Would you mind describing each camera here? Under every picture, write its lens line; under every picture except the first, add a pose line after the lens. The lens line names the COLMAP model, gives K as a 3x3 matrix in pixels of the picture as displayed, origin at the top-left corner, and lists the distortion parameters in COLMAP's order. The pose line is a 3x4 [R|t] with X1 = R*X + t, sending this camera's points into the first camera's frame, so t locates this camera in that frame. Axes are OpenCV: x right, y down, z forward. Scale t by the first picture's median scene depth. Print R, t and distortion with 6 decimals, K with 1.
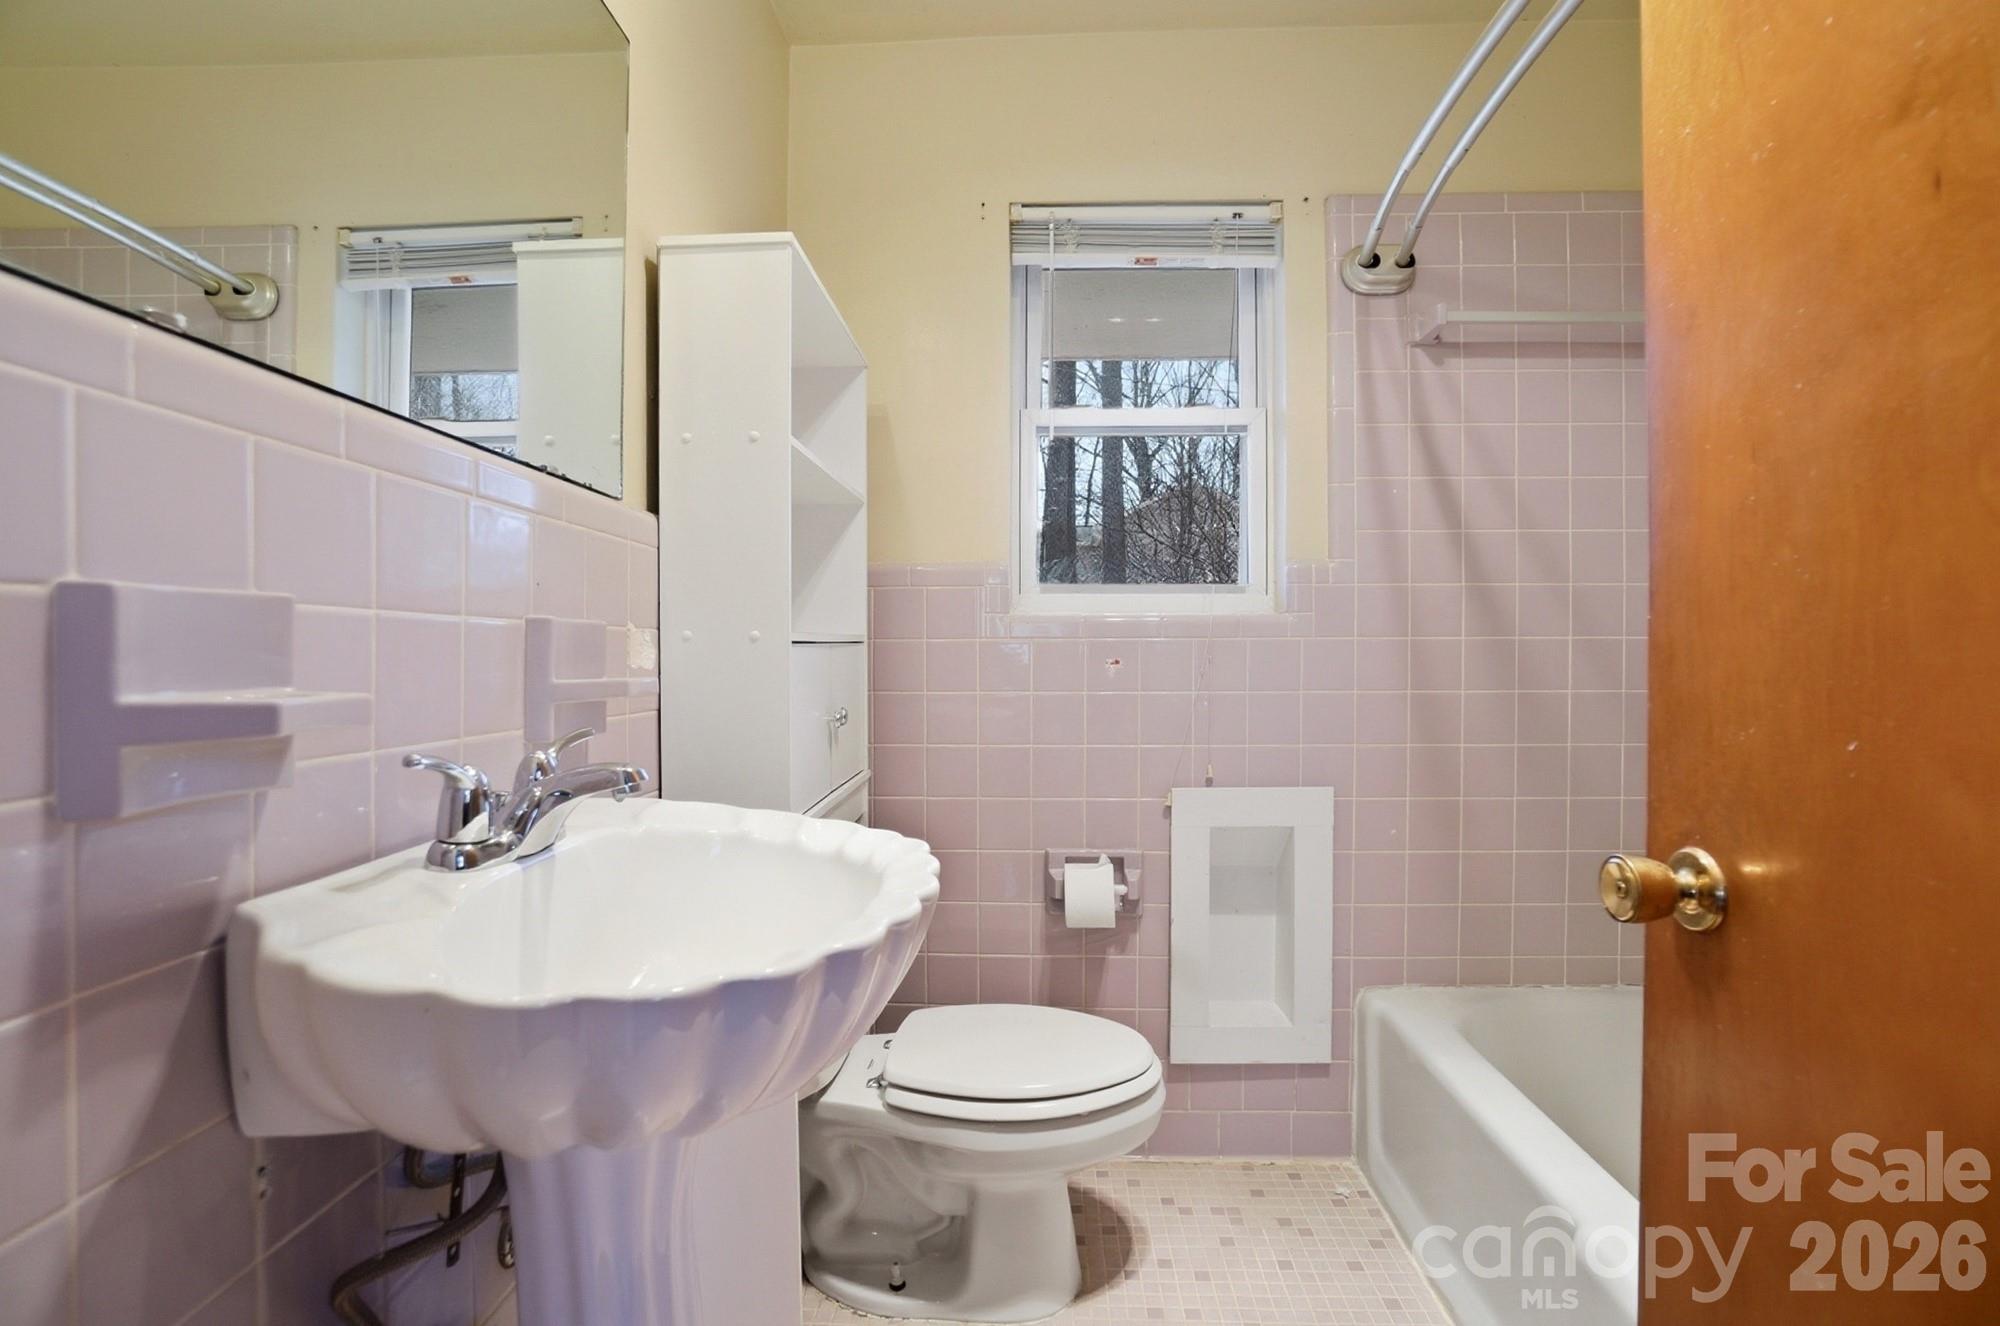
lens RADIAL K [[894.8, 0, 990.9], [0, 894.8, 674.5], [0, 0, 1]] dist [-0.060206, 0.019443]
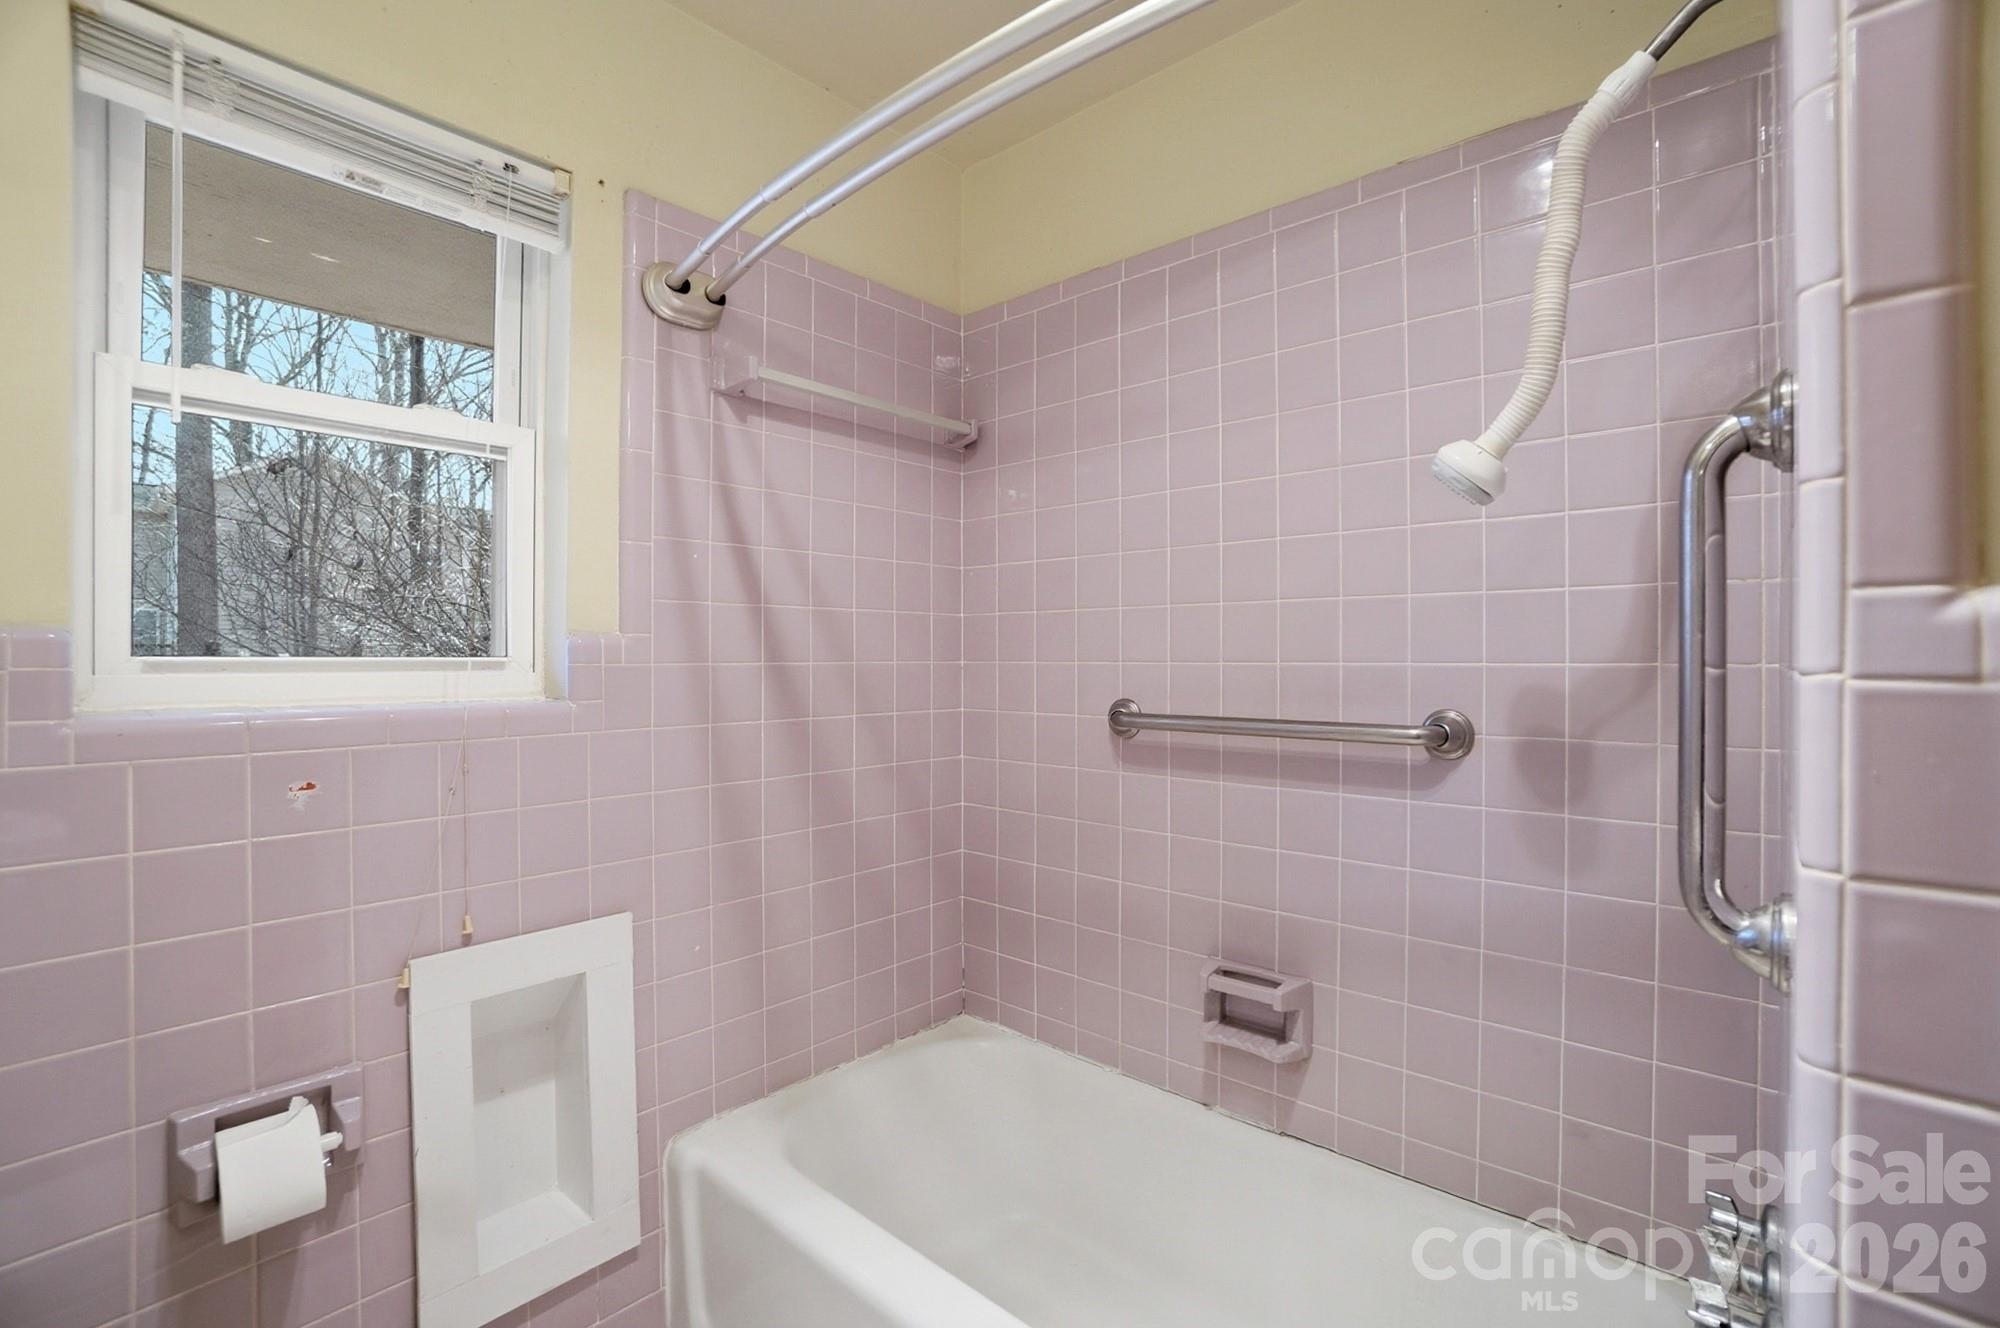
lens RADIAL K [[894.8, 0, 1001.9], [0, 894.8, 668.9], [0, 0, 1]] dist [-0.060206, 0.019443]
pose [[0.627921, -0.004467, 0.778264, -0.031169], [0.013613, 0.999894, -0.005245, -0.088659], [-0.778158, 0.013887, 0.627915, 0.220309]]
